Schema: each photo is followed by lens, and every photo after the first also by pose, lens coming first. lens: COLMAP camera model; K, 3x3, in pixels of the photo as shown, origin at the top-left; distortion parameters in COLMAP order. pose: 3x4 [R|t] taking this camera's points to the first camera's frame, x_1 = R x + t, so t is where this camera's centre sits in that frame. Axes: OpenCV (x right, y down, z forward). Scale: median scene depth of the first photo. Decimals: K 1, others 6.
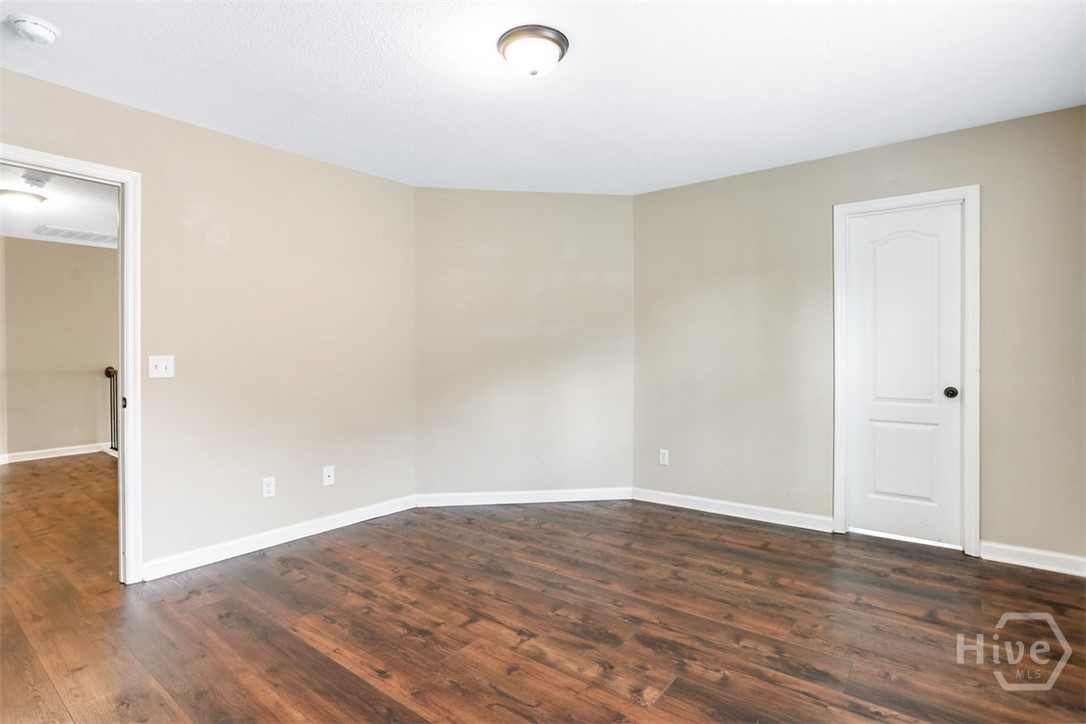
lens RADIAL K [[531.2, 0, 551.6], [0, 531.2, 357.9], [0, 0, 1]] dist [-0.017014, 0.001202]
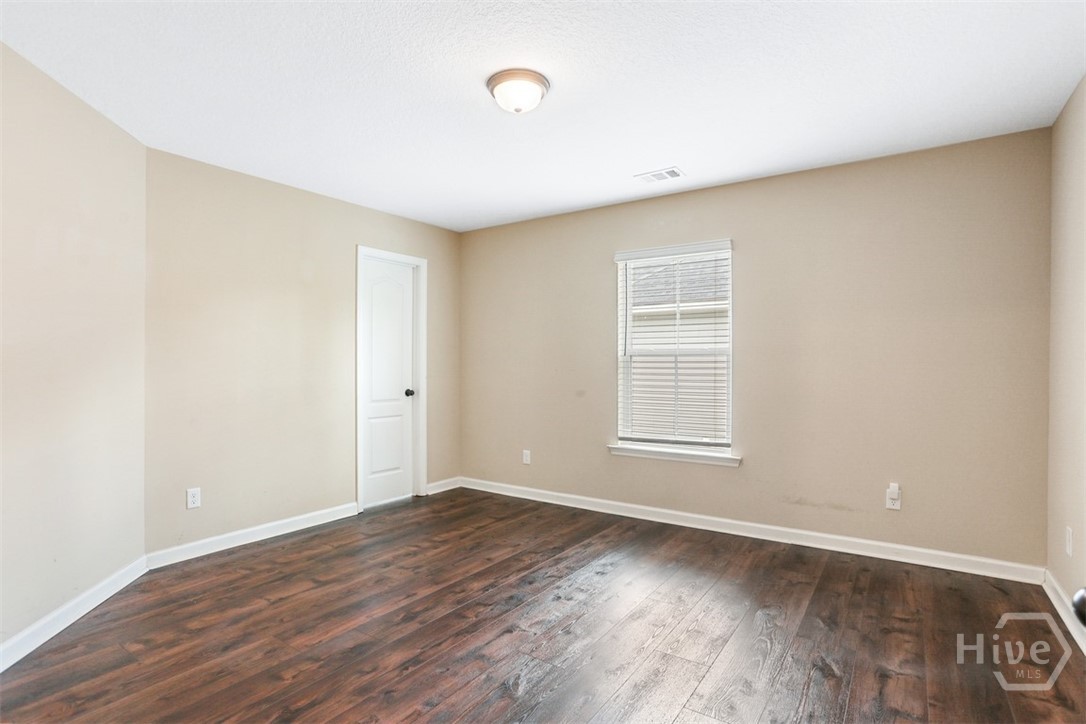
lens RADIAL K [[531.2, 0, 547.3], [0, 531.2, 370.5], [0, 0, 1]] dist [-0.017014, 0.001202]
pose [[-0.042376, -0.000715, 0.999101, -0.774491], [0.004106, 0.999991, 0.000890, 0.001973], [-0.999093, 0.004140, -0.042373, 0.675514]]
